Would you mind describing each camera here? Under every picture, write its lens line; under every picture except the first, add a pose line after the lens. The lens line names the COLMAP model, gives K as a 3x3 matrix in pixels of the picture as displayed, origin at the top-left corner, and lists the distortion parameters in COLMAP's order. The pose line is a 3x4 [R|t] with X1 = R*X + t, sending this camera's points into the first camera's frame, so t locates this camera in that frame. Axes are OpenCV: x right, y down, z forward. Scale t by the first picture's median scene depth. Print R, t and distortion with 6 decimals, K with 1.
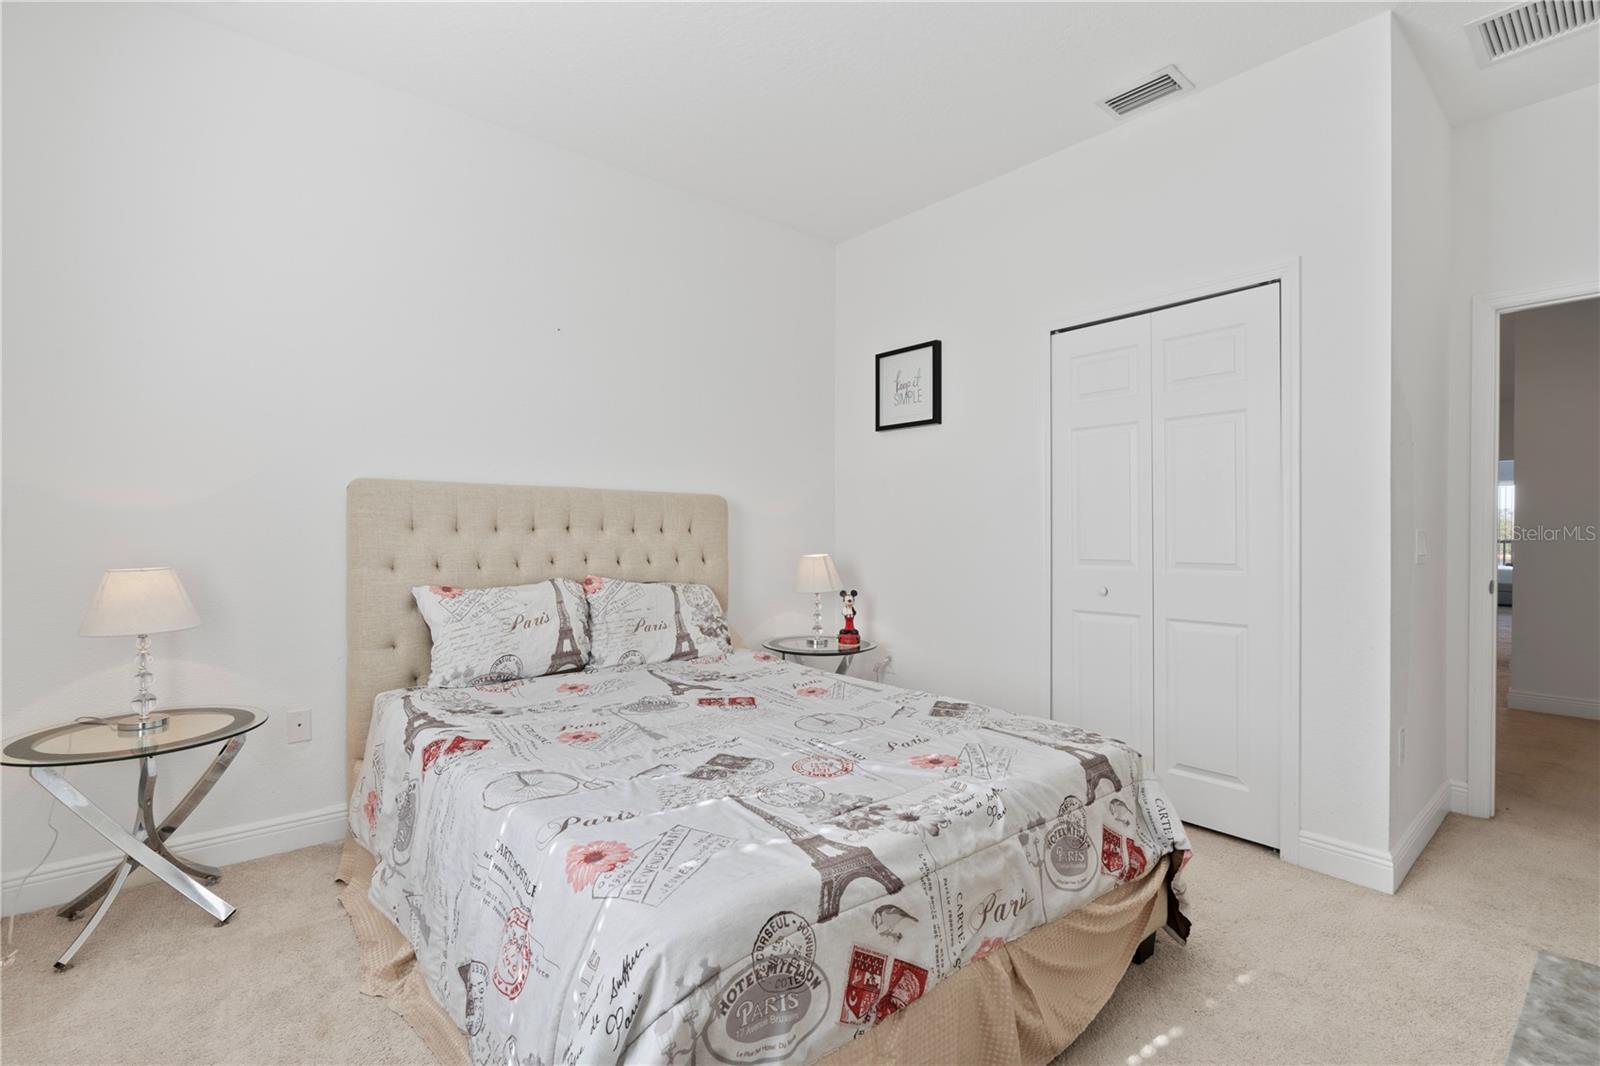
lens RADIAL K [[740.7, 0, 807.3], [0, 740.7, 513.0], [0, 0, 1]] dist [0.001465, 0.000350]
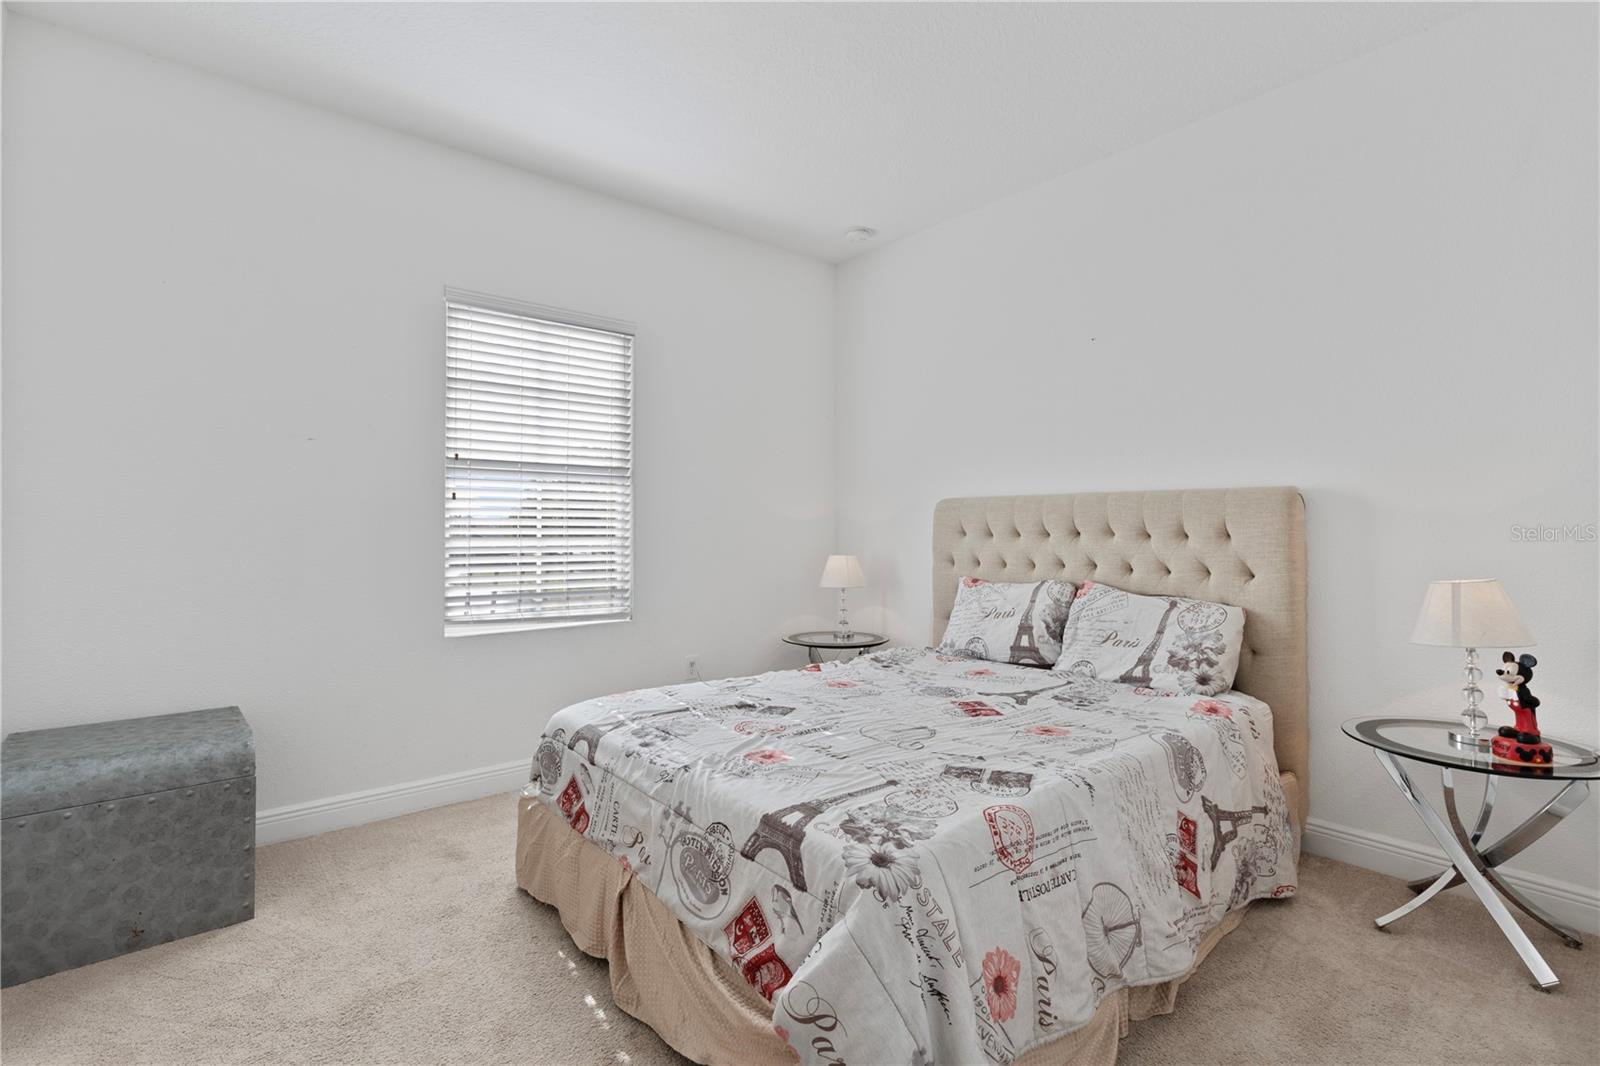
lens RADIAL K [[721.6, 0, 800.0], [0, 721.6, 533.0], [0, 0, 1]] dist [0.073478, 0.000257]
pose [[0.021793, -0.007863, -0.999732, 0.744462], [0.018180, 0.999807, -0.007467, 0.022780], [0.999597, -0.018012, 0.021931, 0.656596]]
